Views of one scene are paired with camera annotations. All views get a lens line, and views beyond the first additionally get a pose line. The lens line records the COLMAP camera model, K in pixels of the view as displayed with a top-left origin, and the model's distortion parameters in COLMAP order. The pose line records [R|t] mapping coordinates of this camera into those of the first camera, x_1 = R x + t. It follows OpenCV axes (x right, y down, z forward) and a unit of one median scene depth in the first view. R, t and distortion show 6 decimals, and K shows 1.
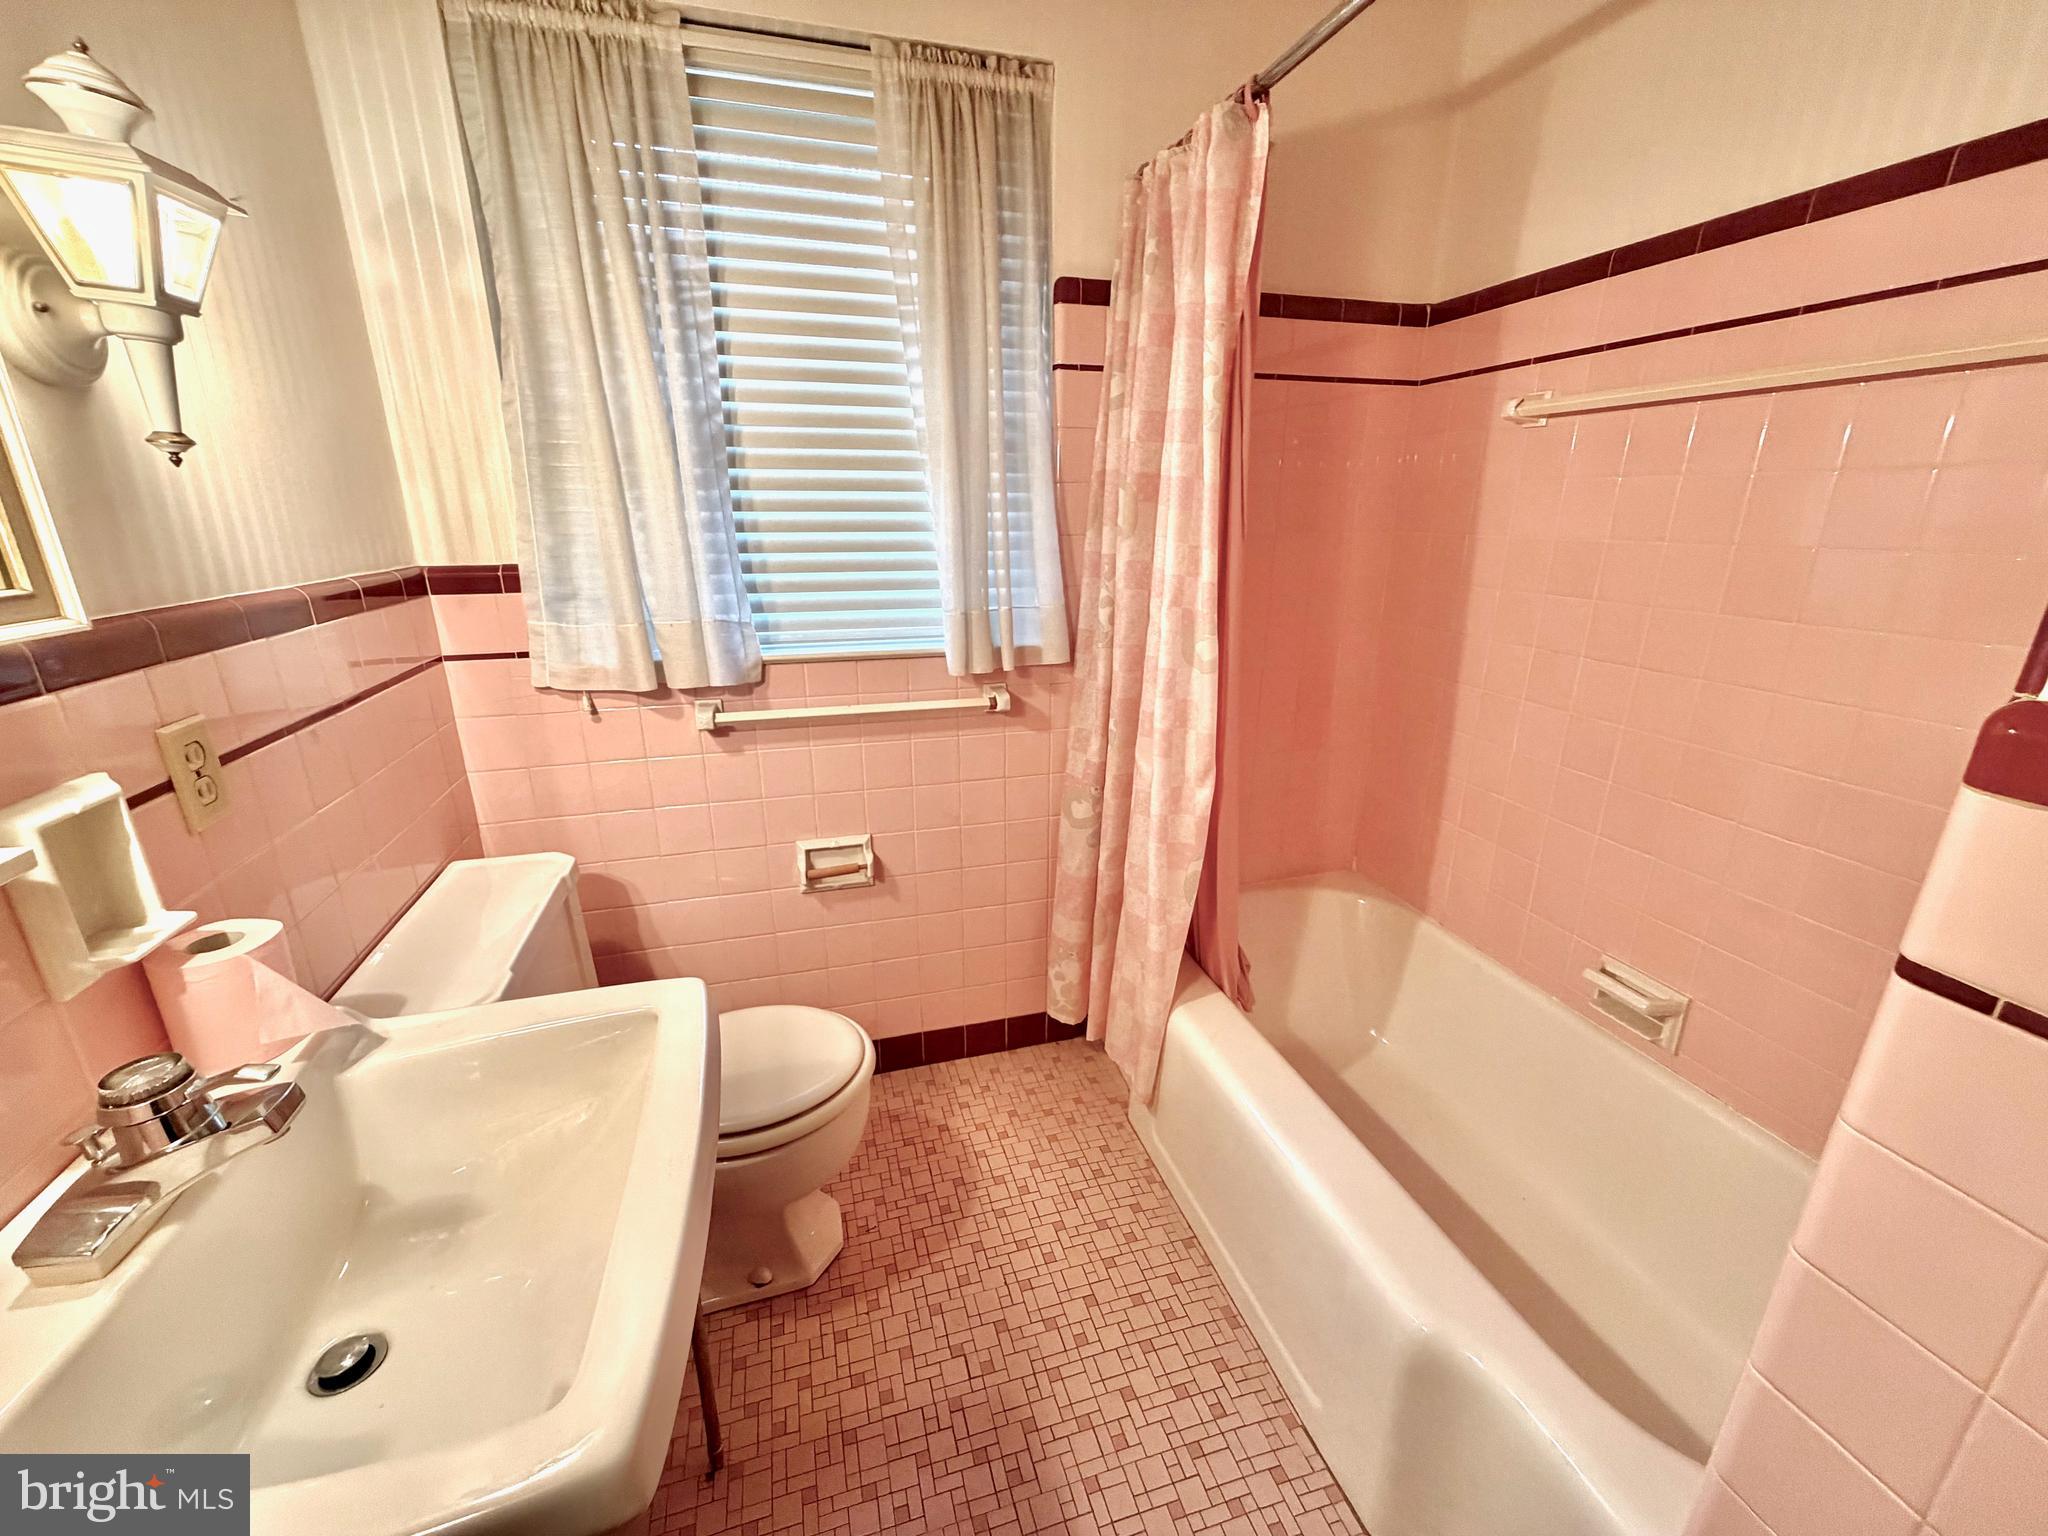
lens RADIAL K [[810.5, 0, 1024.0], [0, 810.5, 768.0], [0, 0, 1]] dist [-0.000765, -0.000183]
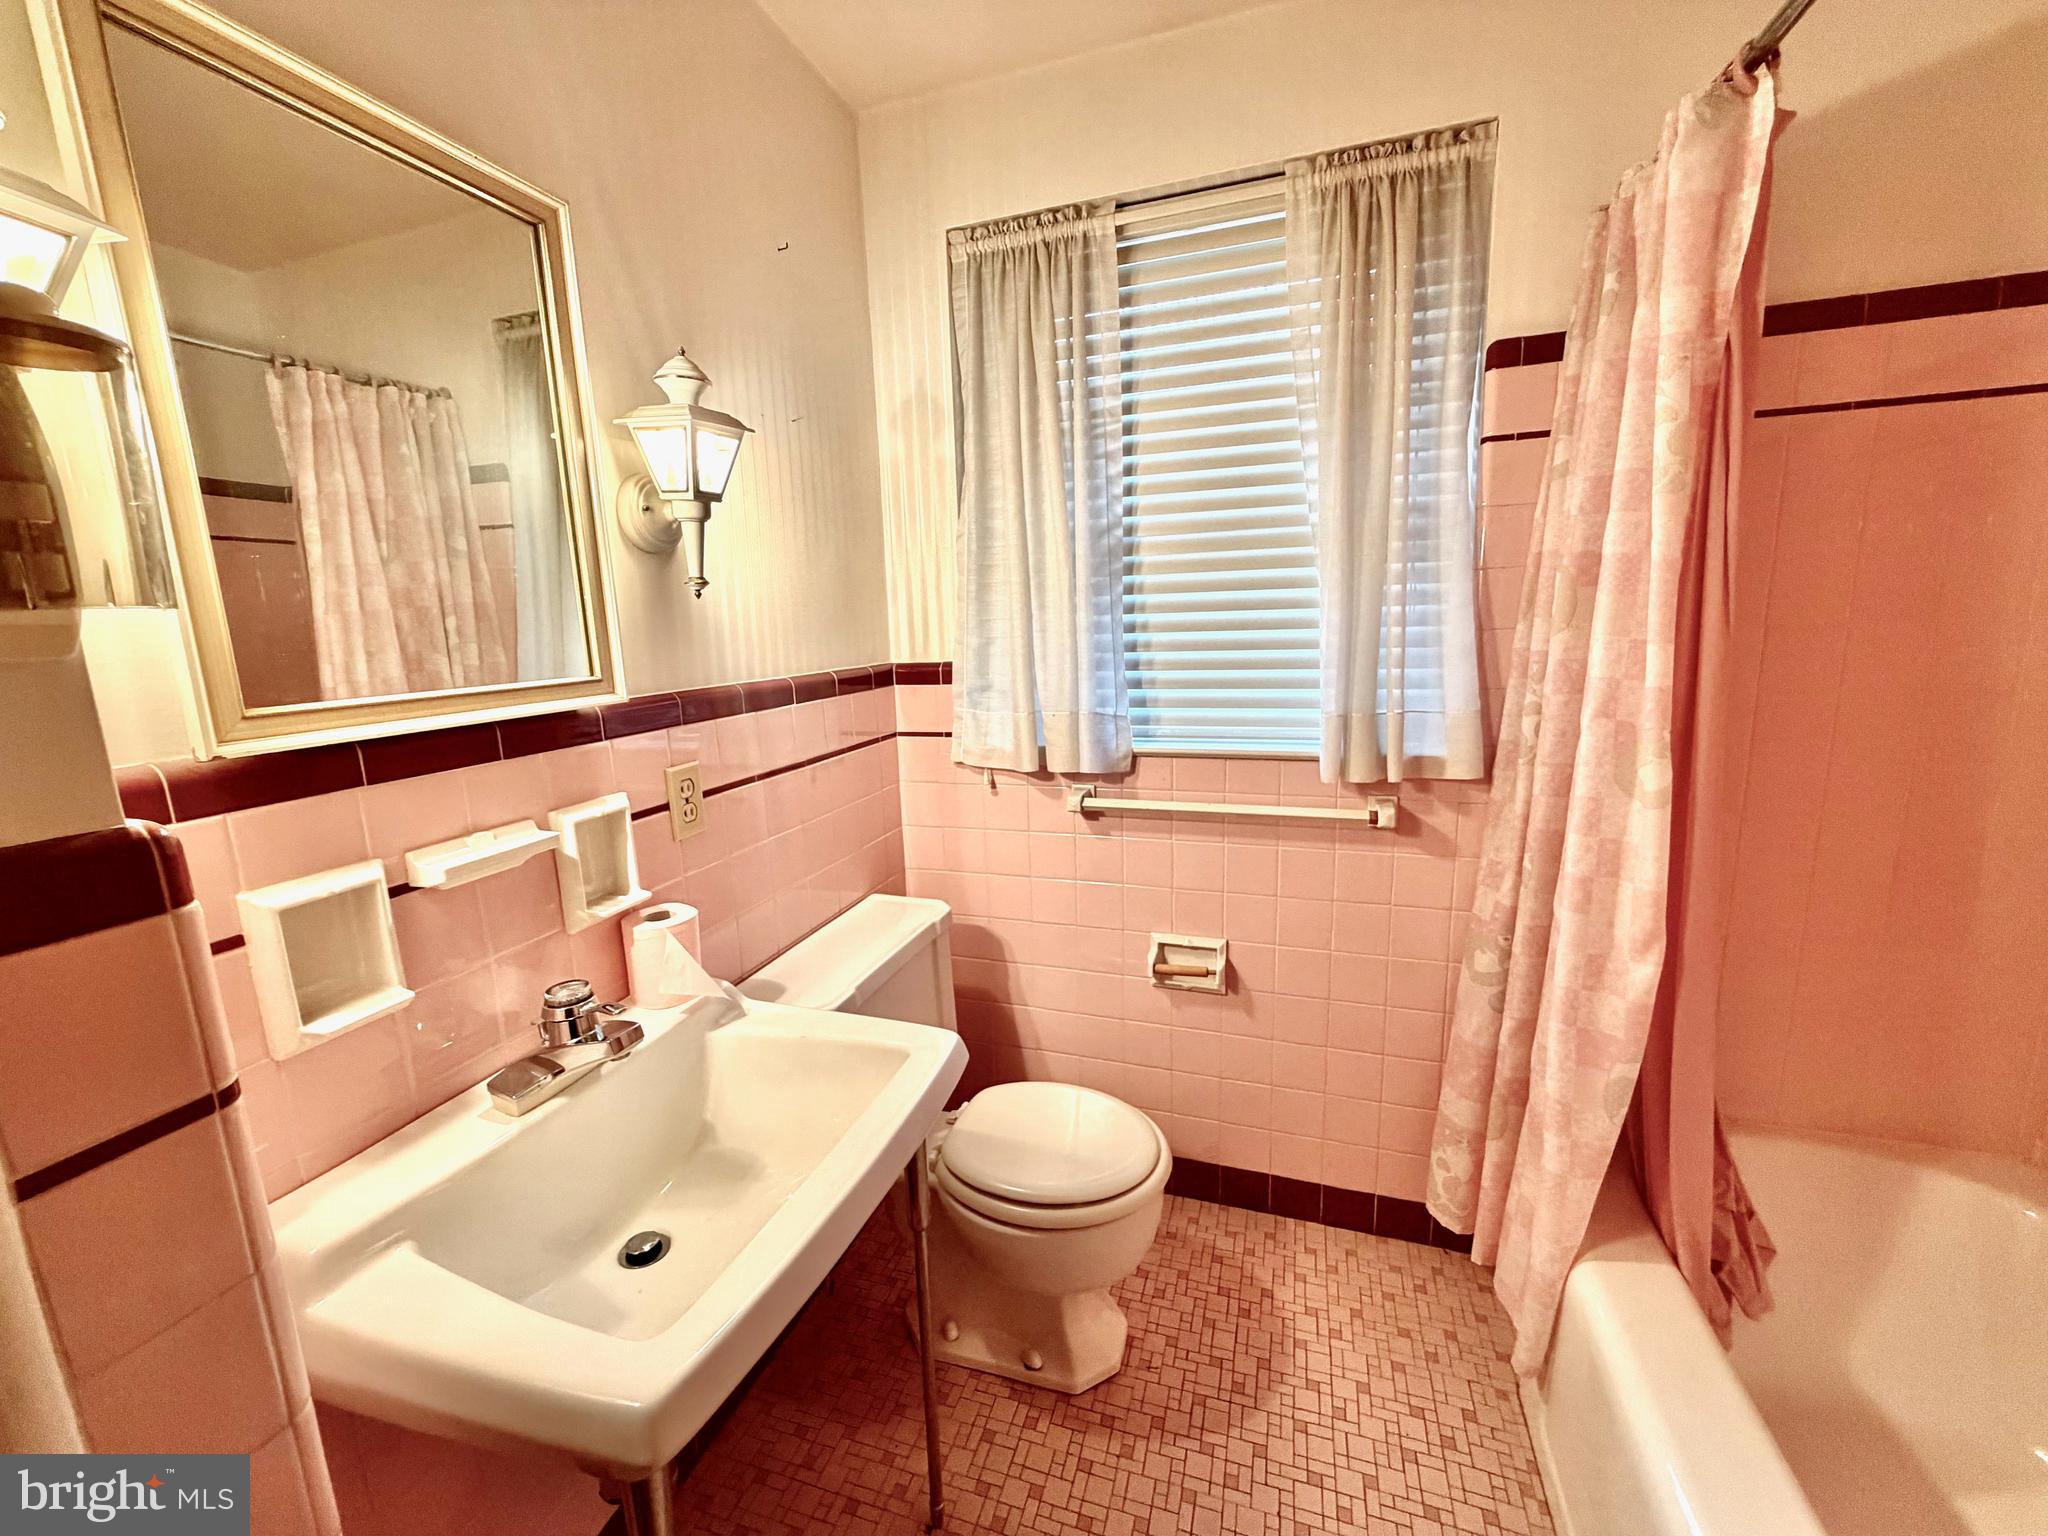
lens RADIAL K [[816.5, 0, 1024.0], [0, 816.5, 768.0], [0, 0, 1]] dist [-0.000665, -0.000244]
pose [[0.817131, 0.076702, -0.571326, 0.176857], [-0.142744, 0.987164, -0.071629, -0.017815], [0.558499, 0.140084, 0.817591, 0.066115]]
